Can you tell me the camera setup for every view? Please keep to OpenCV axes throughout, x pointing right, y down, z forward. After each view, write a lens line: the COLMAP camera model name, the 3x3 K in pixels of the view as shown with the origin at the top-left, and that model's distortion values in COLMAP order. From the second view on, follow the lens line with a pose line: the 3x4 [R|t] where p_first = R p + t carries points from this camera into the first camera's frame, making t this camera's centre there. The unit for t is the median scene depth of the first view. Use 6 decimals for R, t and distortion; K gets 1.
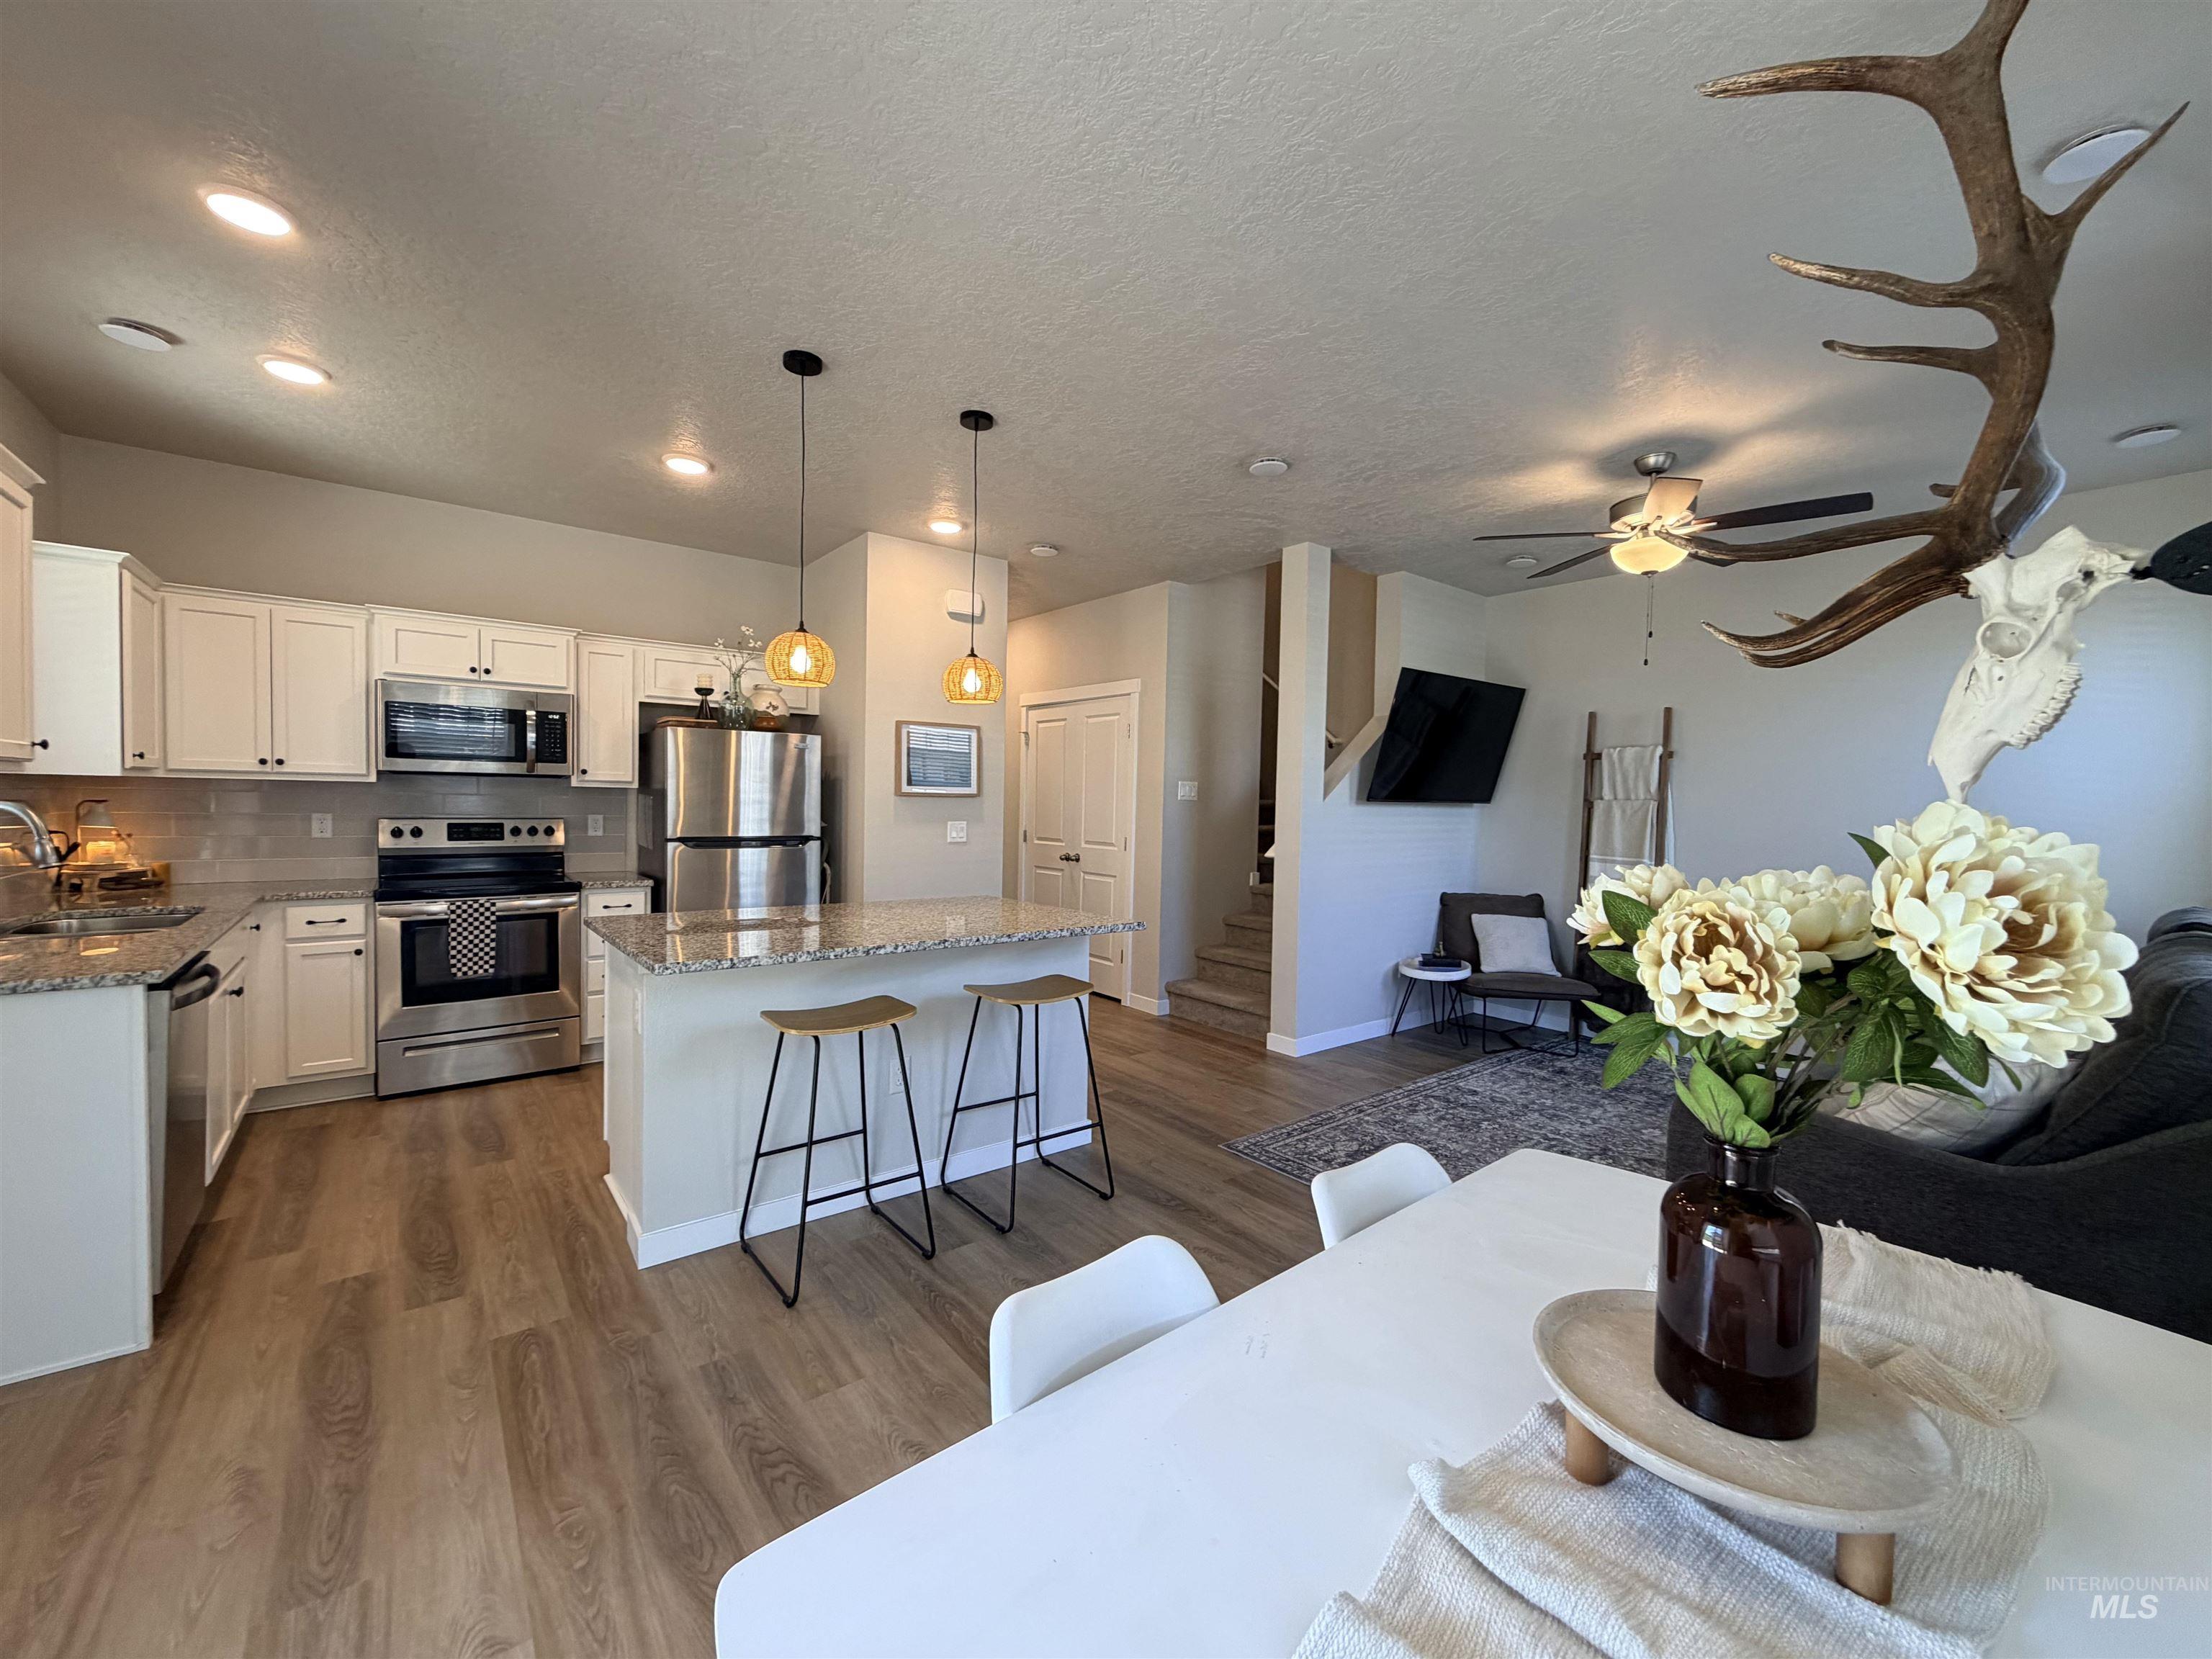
lens RADIAL K [[880.9, 0, 1104.9], [0, 880.9, 827.0], [0, 0, 1]] dist [0.000161, 0.000168]
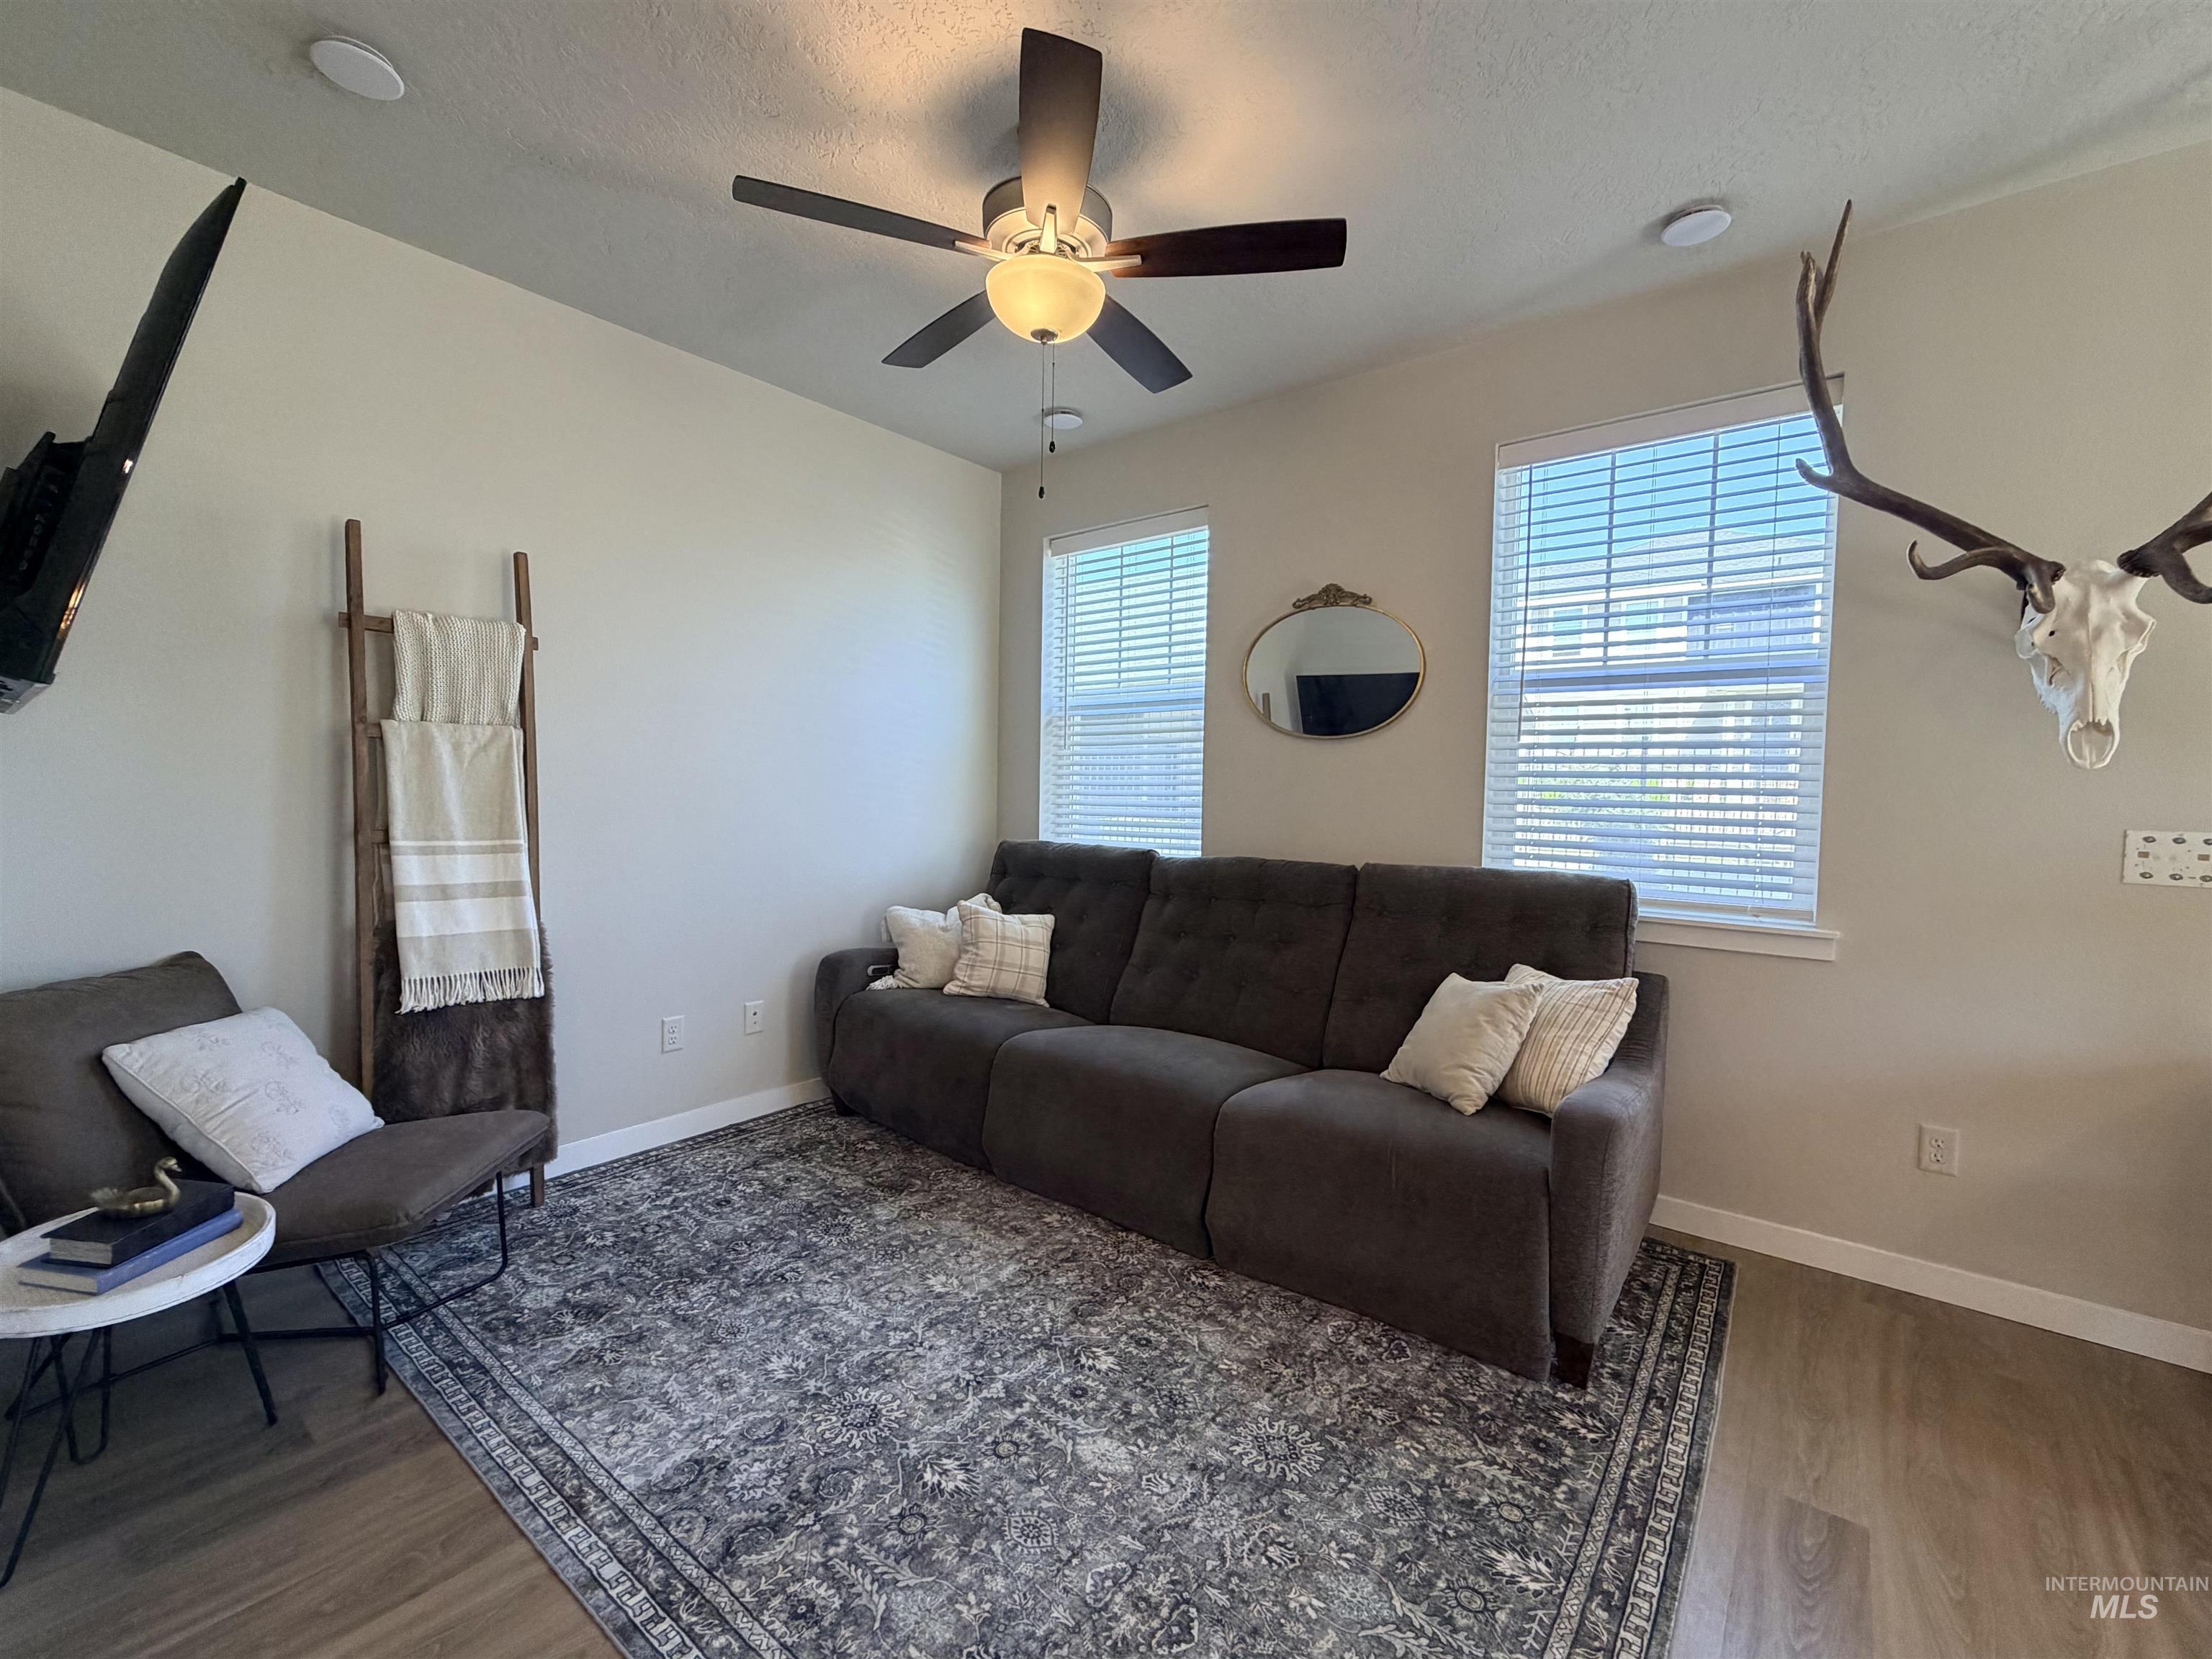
lens RADIAL K [[931.5, 0, 1110.8], [0, 931.5, 830.3], [0, 0, 1]] dist [0.000411, -0.000126]
pose [[-0.230558, -0.069012, 0.970608, -0.003884], [0.004352, 0.997399, 0.071951, -0.008670], [-0.973049, 0.020813, -0.229658, 0.973377]]
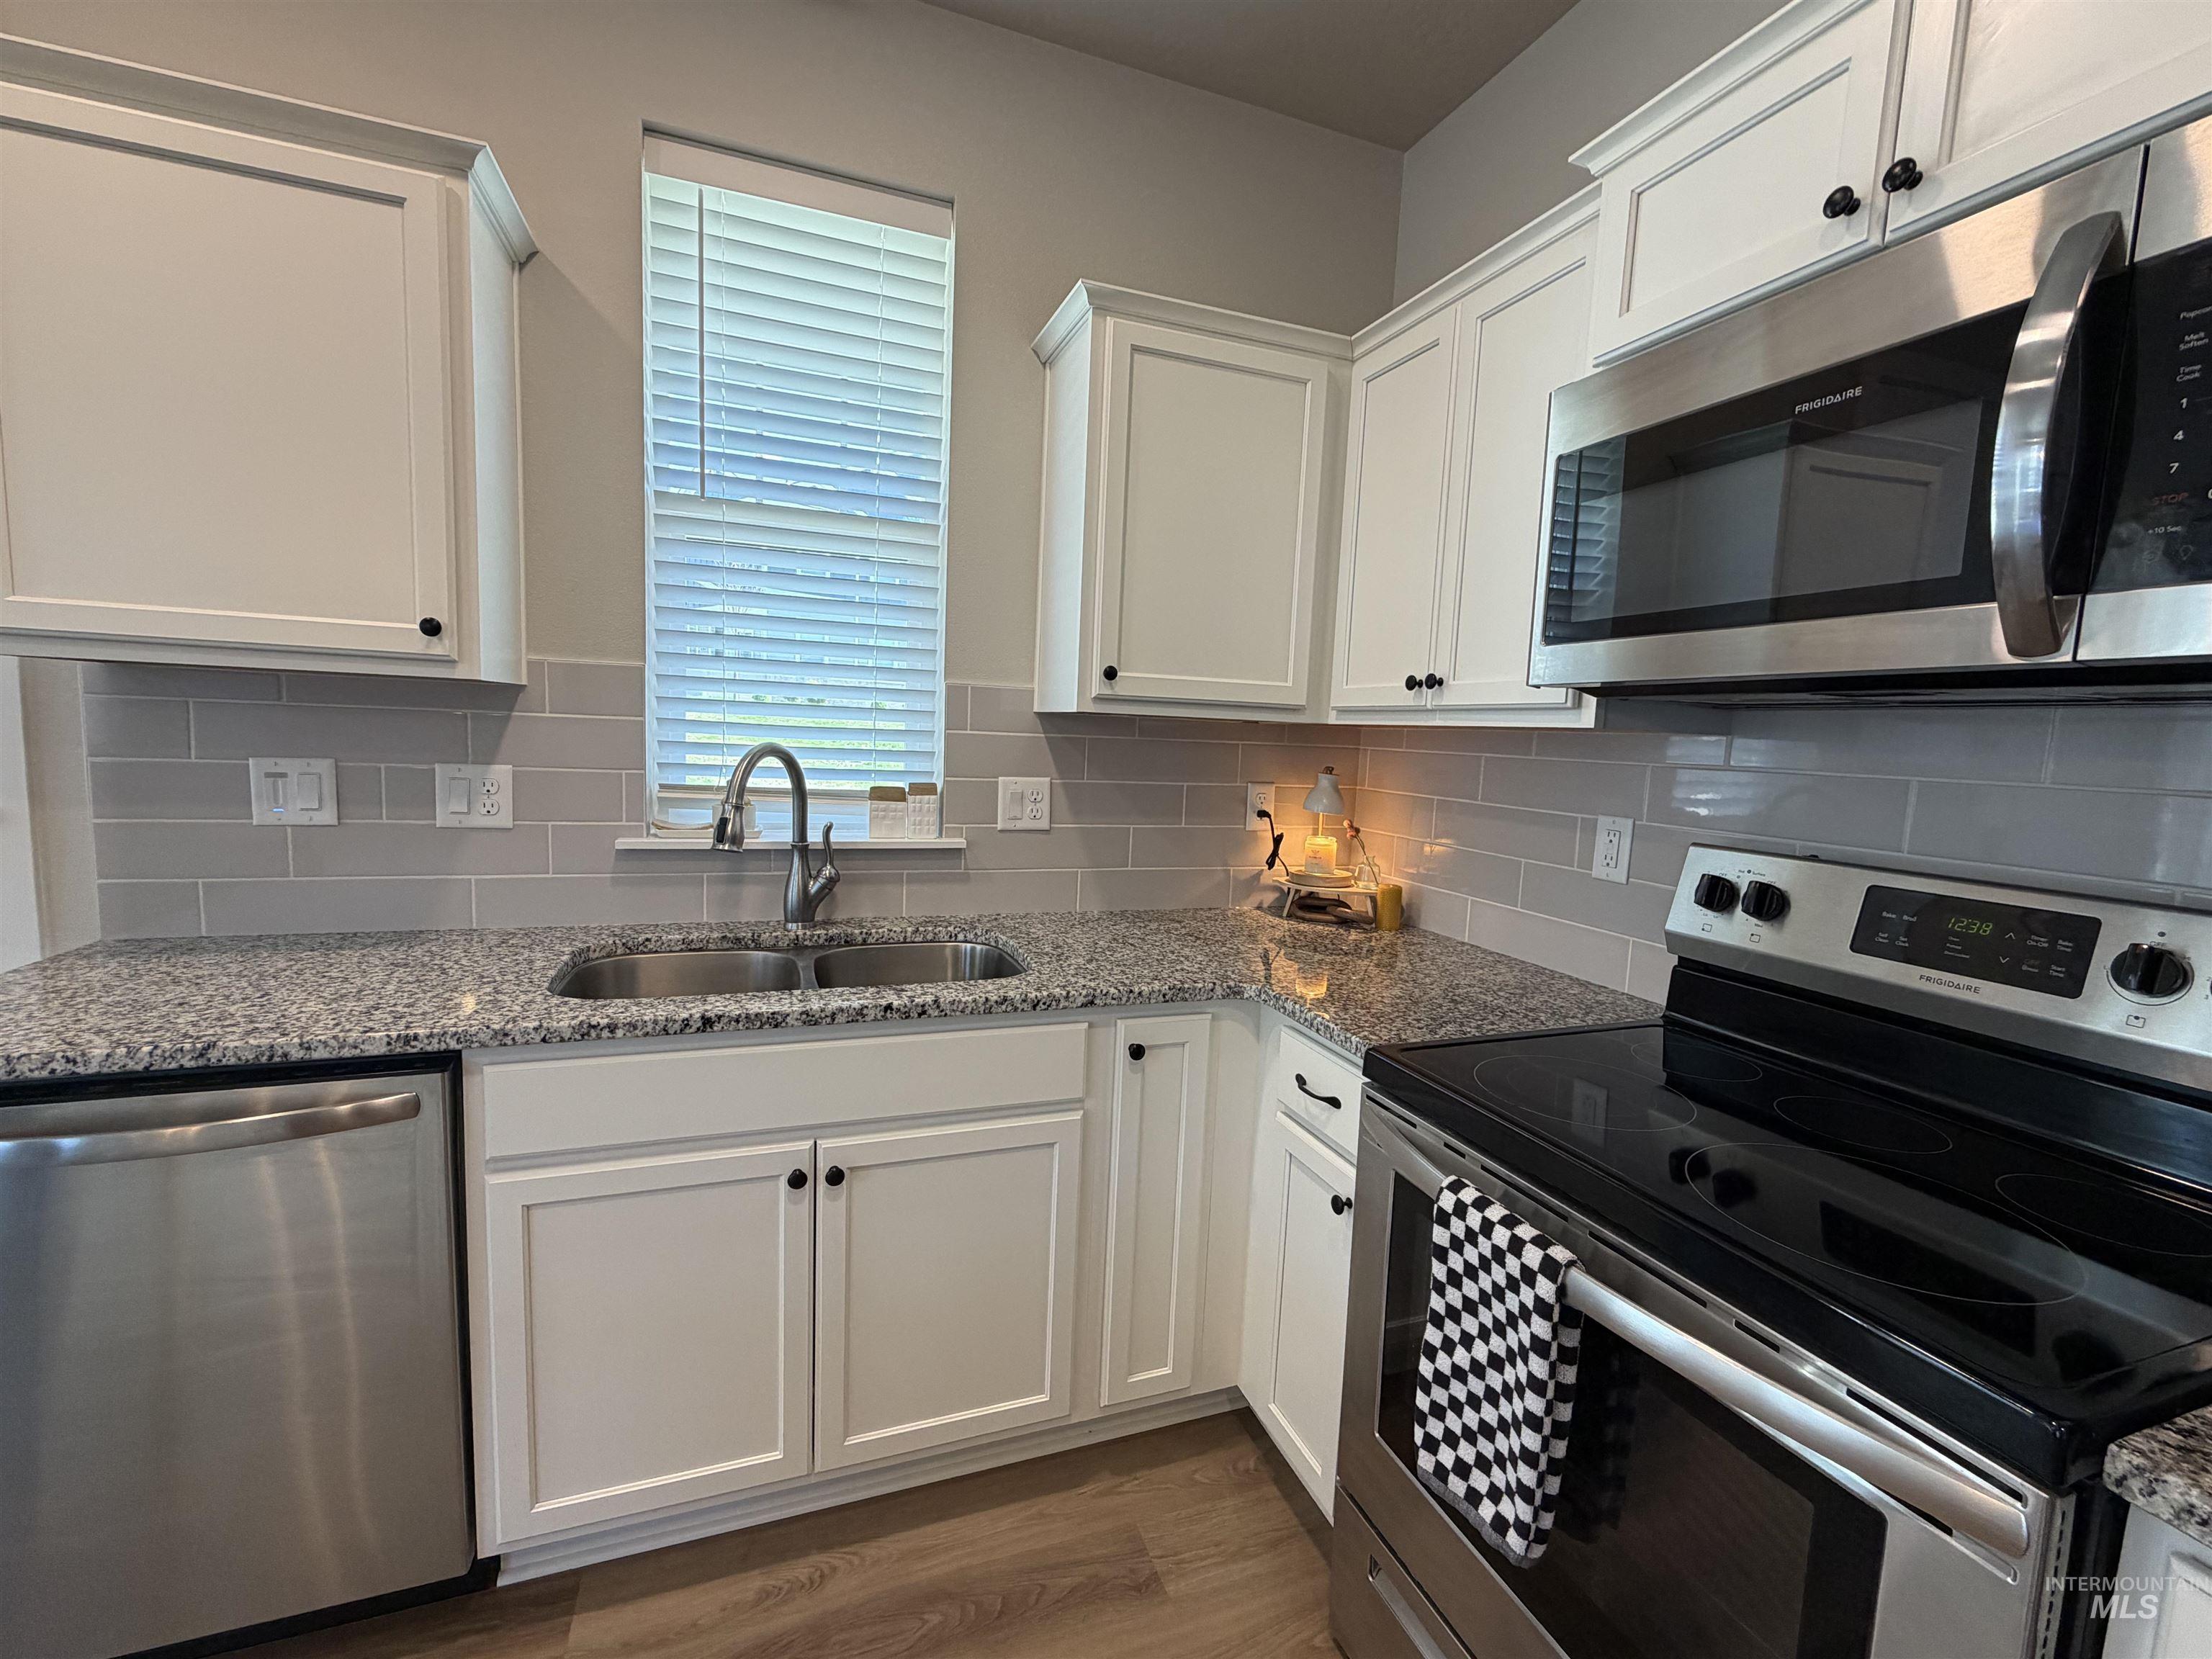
lens RADIAL K [[931.5, 0, 1108.6], [0, 931.5, 829.2], [0, 0, 1]] dist [0.000411, -0.000126]
pose [[-0.312454, 0.064254, -0.947757, -0.445918], [-0.079690, 0.992420, 0.093554, -0.032109], [0.946584, 0.104759, -0.304965, 0.948180]]
